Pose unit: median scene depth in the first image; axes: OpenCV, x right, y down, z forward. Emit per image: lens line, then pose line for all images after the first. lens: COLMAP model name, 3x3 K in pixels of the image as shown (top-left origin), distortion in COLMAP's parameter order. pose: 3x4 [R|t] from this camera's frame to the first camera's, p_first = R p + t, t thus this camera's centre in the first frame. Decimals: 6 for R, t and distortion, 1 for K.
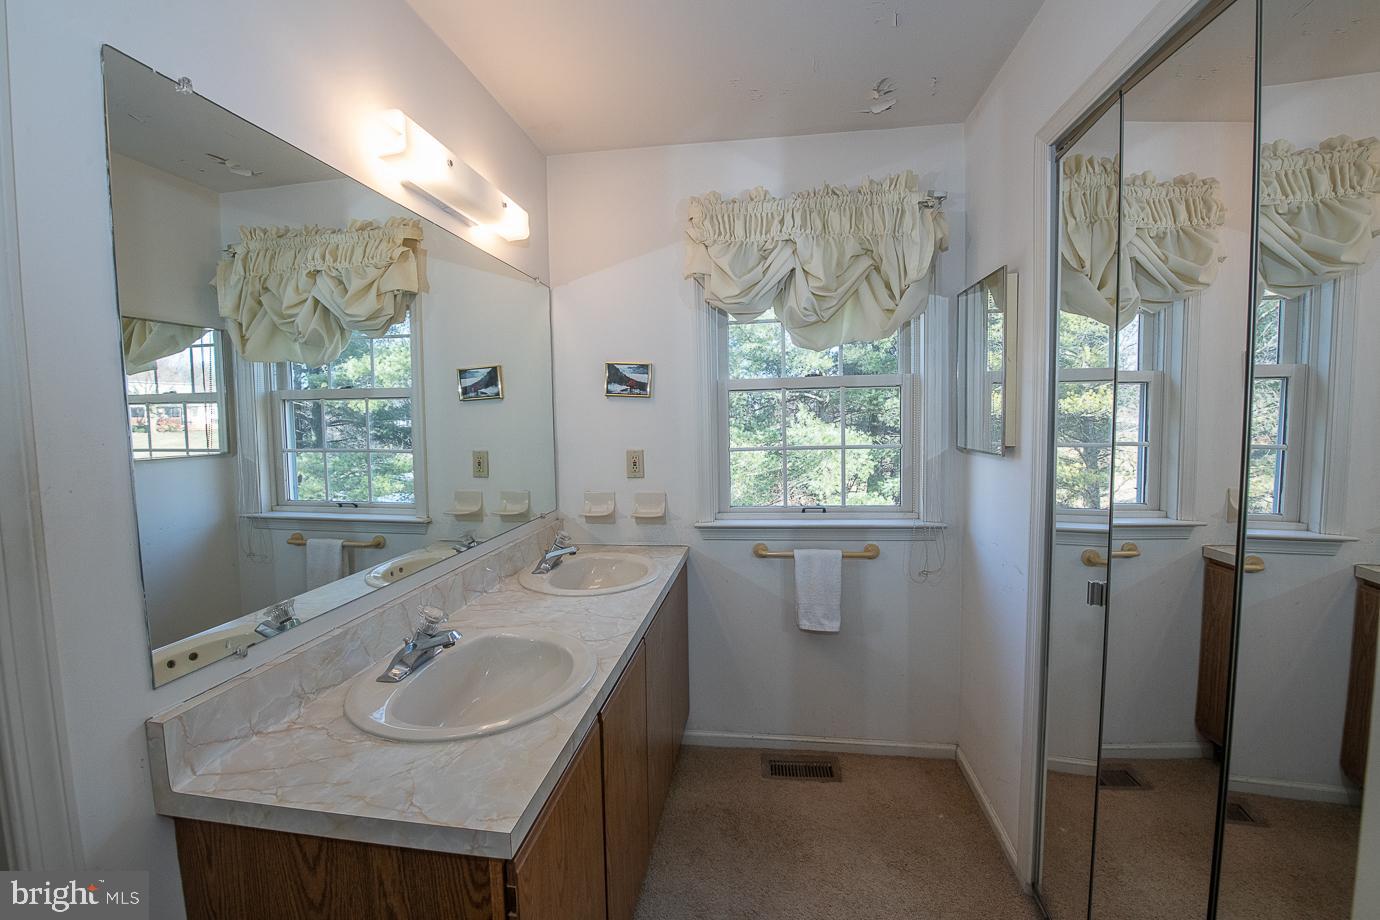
lens RADIAL K [[547.1, 0, 694.7], [0, 547.1, 455.2], [0, 0, 1]] dist [-0.015294, -0.003626]
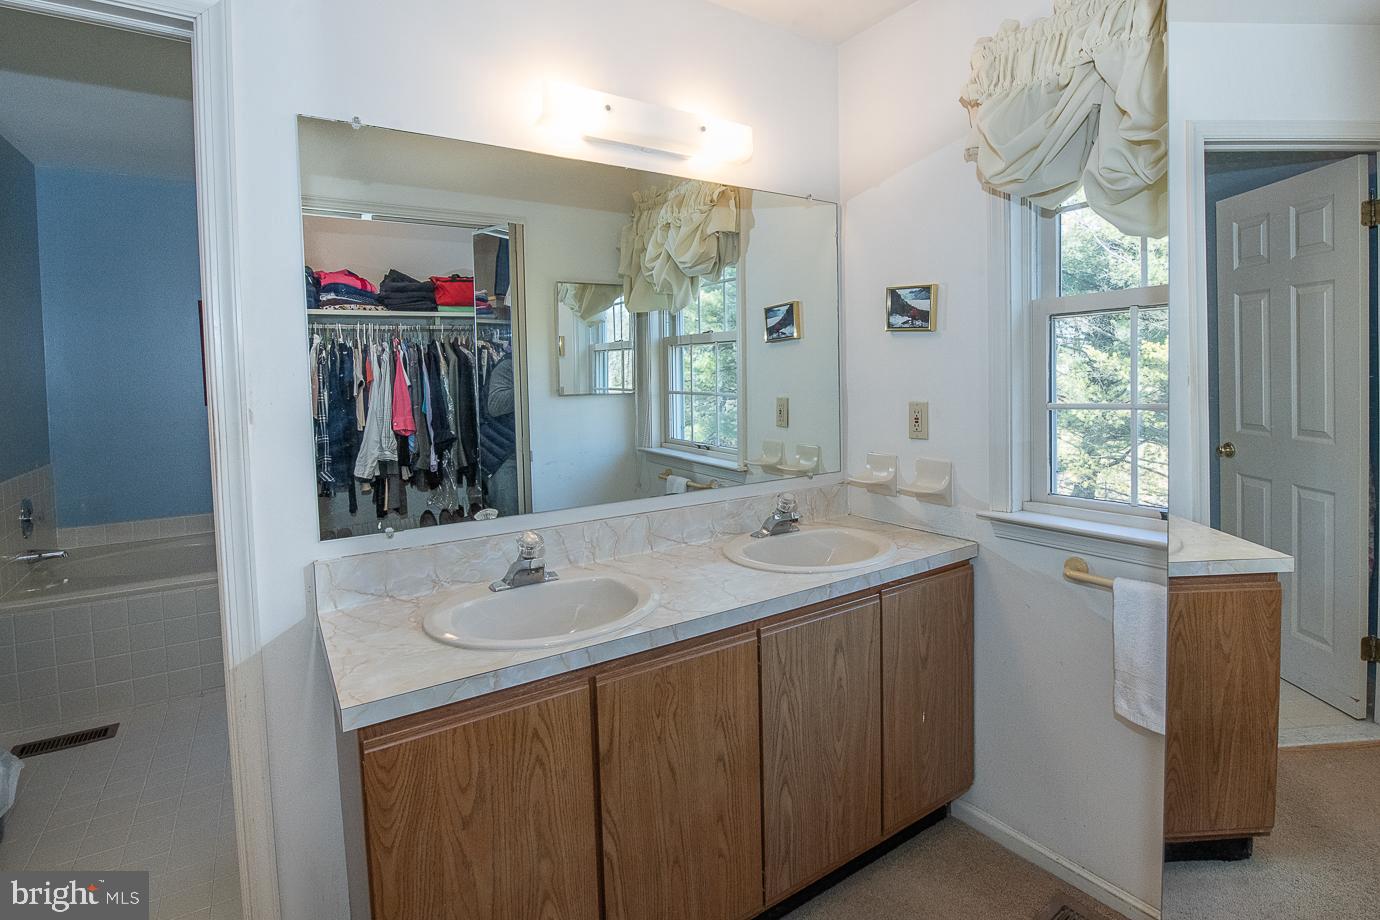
lens RADIAL K [[664.5, 0, 692.8], [0, 664.5, 410.0], [0, 0, 1]] dist [-0.002682, -0.000444]
pose [[0.697591, 0.044988, -0.715082, 0.326130], [-0.043506, 0.998845, 0.020399, -0.003485], [0.715174, 0.016880, 0.698743, 0.144714]]
